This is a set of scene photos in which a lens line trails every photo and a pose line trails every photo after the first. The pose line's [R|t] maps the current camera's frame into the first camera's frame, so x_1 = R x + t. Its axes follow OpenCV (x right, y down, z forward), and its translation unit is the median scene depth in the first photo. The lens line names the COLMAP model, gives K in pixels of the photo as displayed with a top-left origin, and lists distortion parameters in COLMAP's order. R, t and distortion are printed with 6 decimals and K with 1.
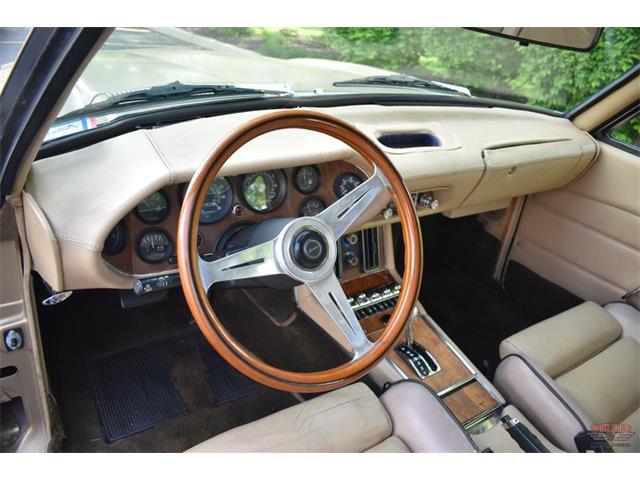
lens RADIAL K [[567.4, 0, 320.0], [0, 567.4, 240.0], [0, 0, 1]] dist [-0.082098, 0.006678]
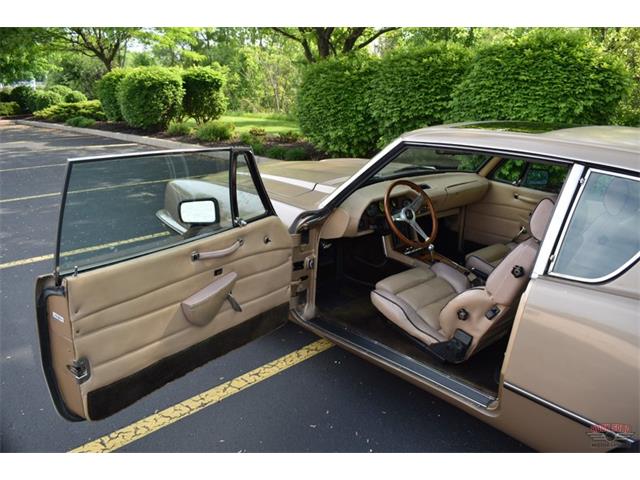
lens RADIAL K [[567.4, 0, 320.0], [0, 567.4, 240.0], [0, 0, 1]] dist [-0.082098, 0.006678]
pose [[0.987135, -0.132519, 0.089457, -0.600539], [0.144257, 0.979459, -0.140891, 0.388044], [-0.068949, 0.151983, 0.985975, -1.638209]]
